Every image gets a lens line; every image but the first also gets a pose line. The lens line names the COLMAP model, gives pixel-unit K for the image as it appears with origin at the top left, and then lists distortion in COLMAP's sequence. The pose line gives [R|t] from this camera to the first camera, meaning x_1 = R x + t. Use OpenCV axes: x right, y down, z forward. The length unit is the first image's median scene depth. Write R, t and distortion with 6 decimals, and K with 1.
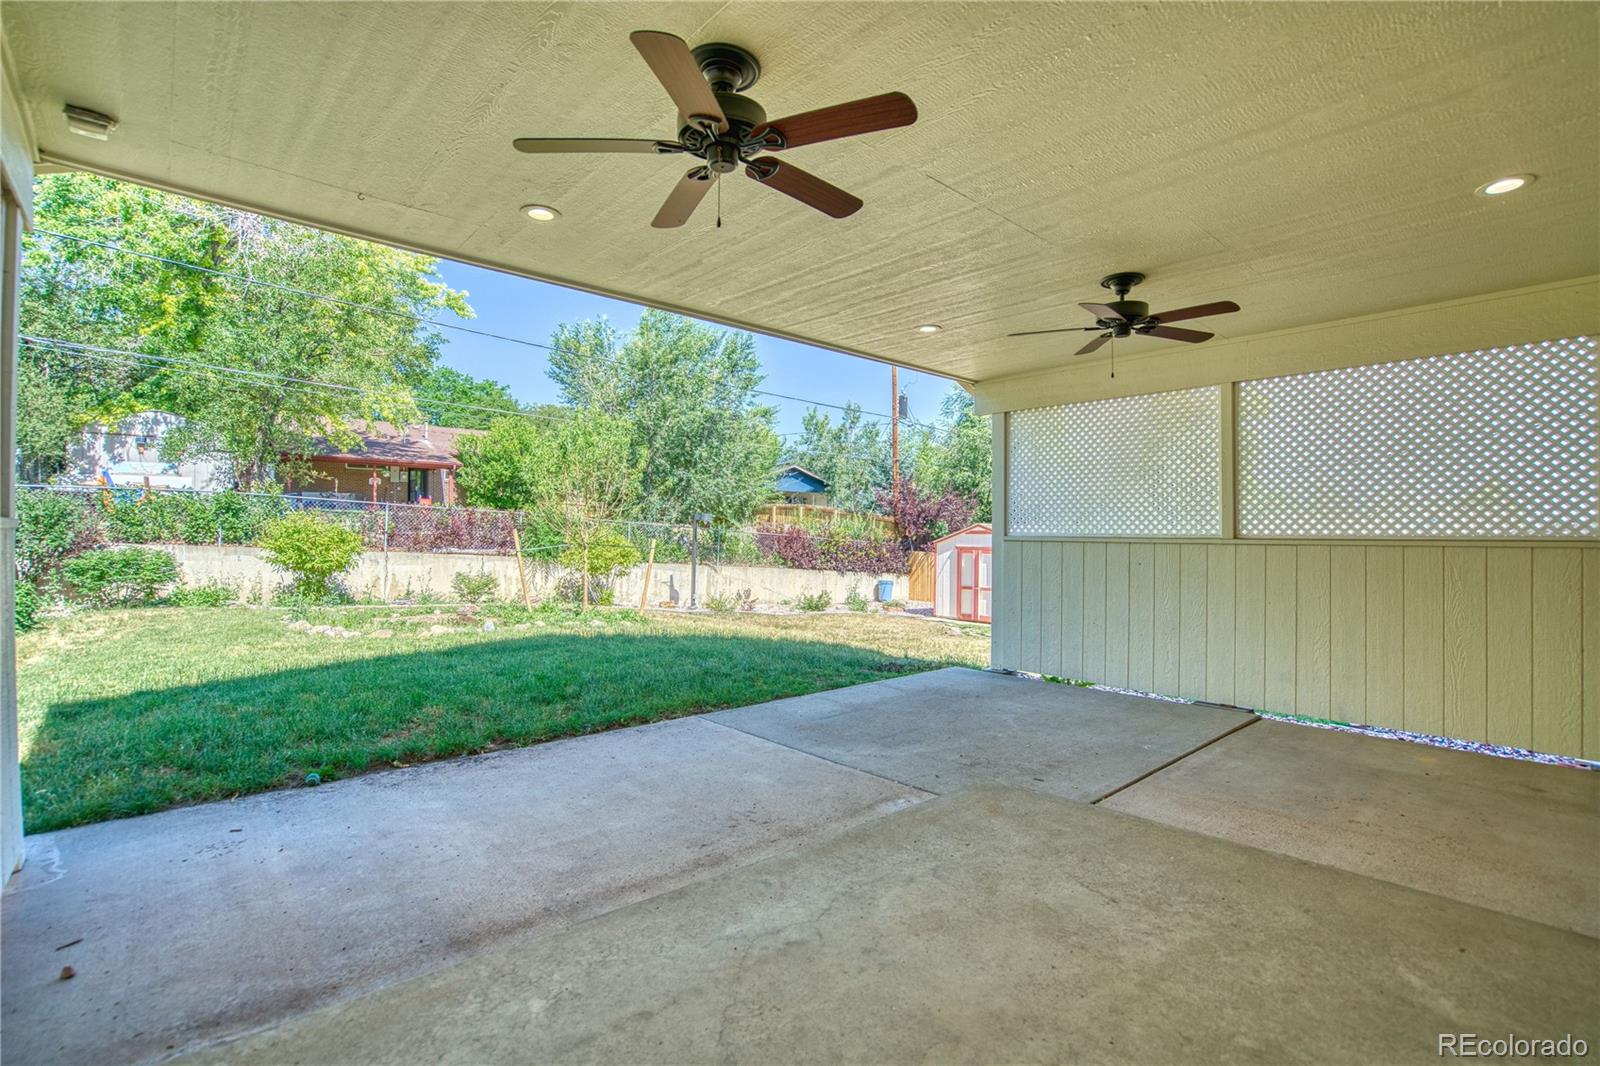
lens RADIAL K [[749.8, 0, 803.5], [0, 749.8, 527.7], [0, 0, 1]] dist [-0.048445, 0.015707]
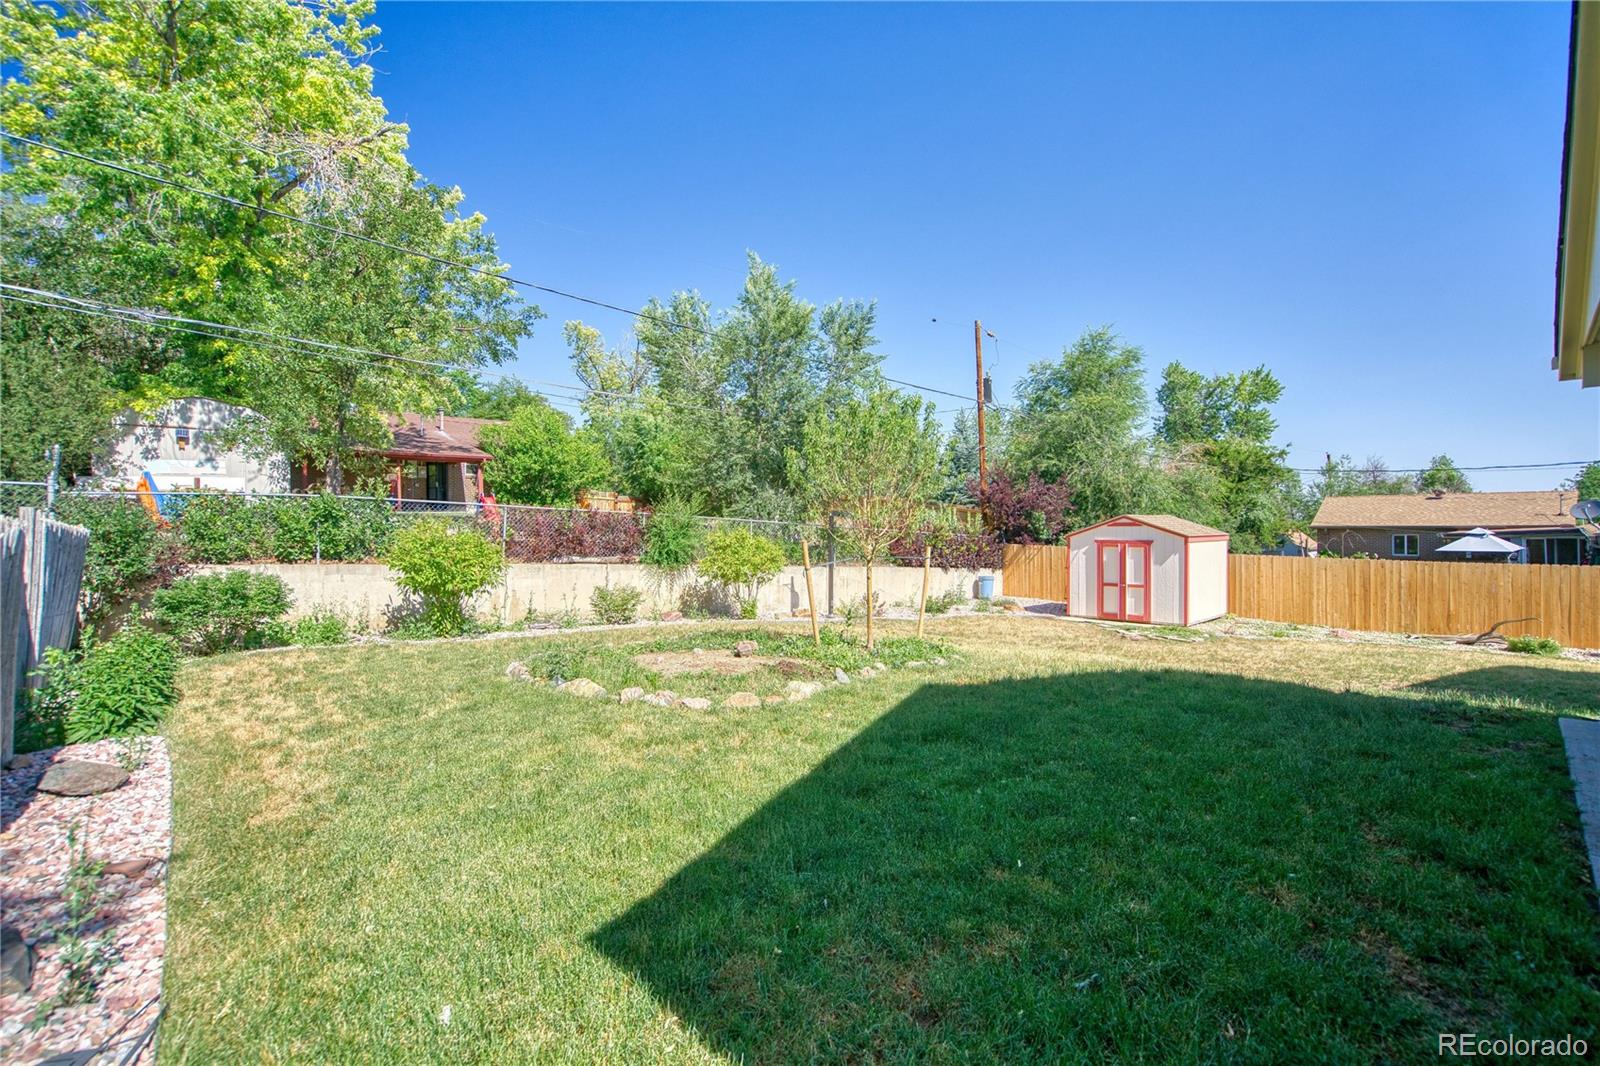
lens RADIAL K [[749.8, 0, 816.9], [0, 749.8, 534.1], [0, 0, 1]] dist [-0.048445, 0.015707]
pose [[0.997710, -0.019672, 0.064711, -0.203049], [0.018092, 0.999526, 0.024923, -0.011620], [-0.065170, -0.023695, 0.997593, 0.108108]]
